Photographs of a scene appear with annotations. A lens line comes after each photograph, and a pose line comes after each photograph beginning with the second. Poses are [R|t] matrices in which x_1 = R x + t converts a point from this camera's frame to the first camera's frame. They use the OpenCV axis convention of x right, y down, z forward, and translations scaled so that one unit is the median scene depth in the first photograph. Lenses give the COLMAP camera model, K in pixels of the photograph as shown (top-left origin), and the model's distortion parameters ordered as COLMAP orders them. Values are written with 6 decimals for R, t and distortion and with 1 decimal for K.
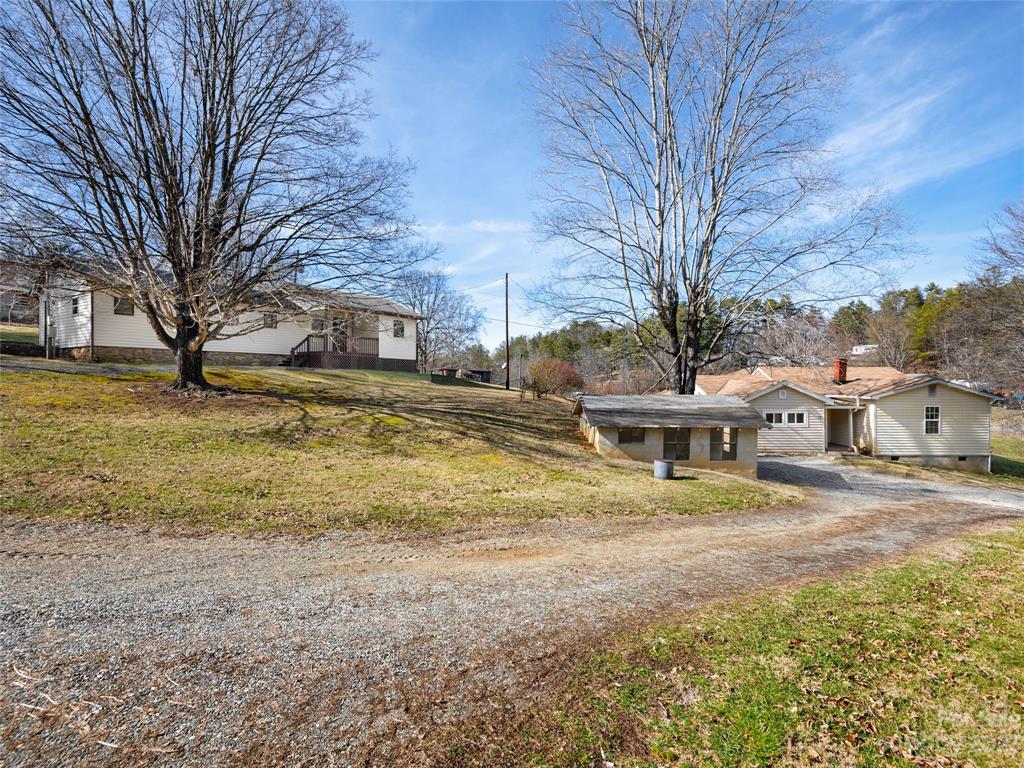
lens RADIAL K [[555.5, 0, 507.8], [0, 555.5, 380.3], [0, 0, 1]] dist [0.023604, -0.019238]
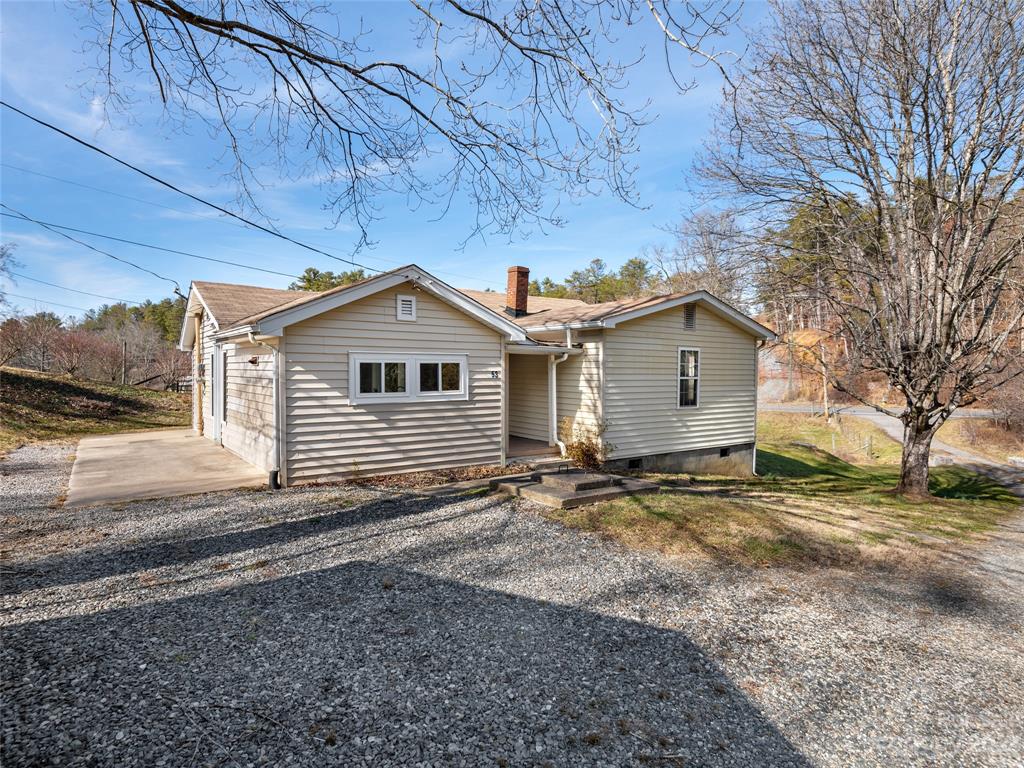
lens RADIAL K [[565.3, 0, 505.6], [0, 565.3, 378.8], [0, 0, 1]] dist [0.007345, 0.000054]
pose [[0.830452, -0.008295, 0.557028, 0.347568], [-0.003904, 0.999778, 0.020708, 0.061198], [-0.557076, -0.019372, 0.830236, 0.673225]]
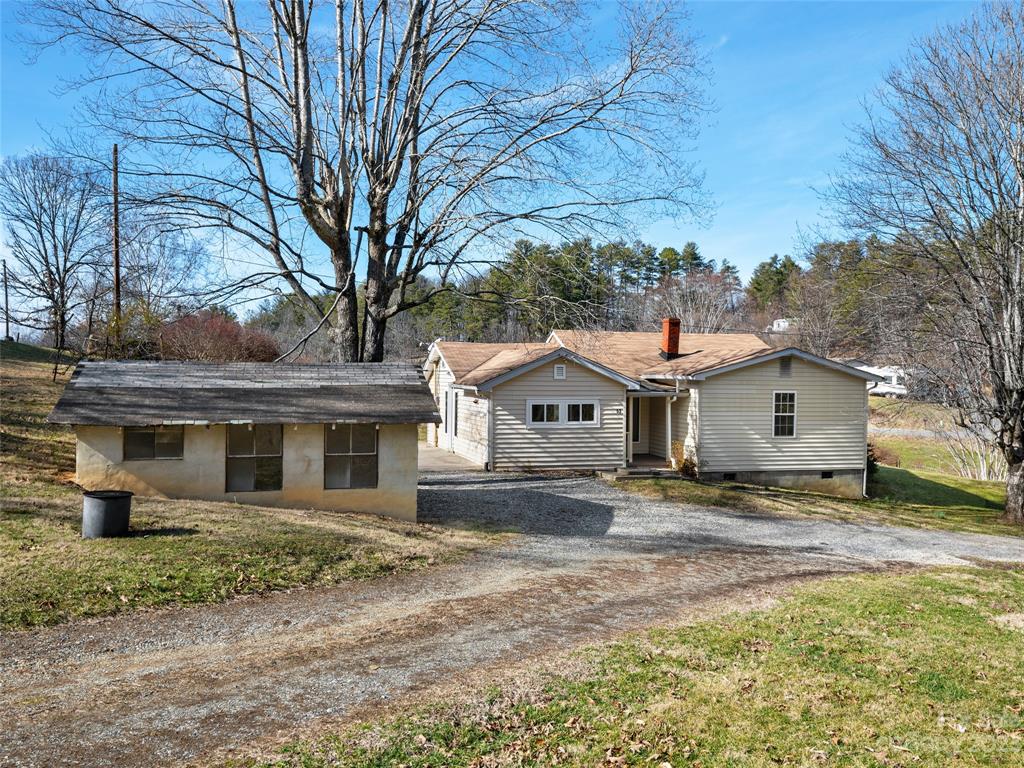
lens RADIAL K [[873.8, 0, 513.4], [0, 873.8, 384.0], [0, 0, 1]] dist [0.006478, -0.004203]
pose [[0.969032, 0.003079, 0.246914, 0.219957], [-0.007675, 0.999815, 0.017654, 0.021852], [-0.246814, -0.019002, 0.968877, 0.126626]]
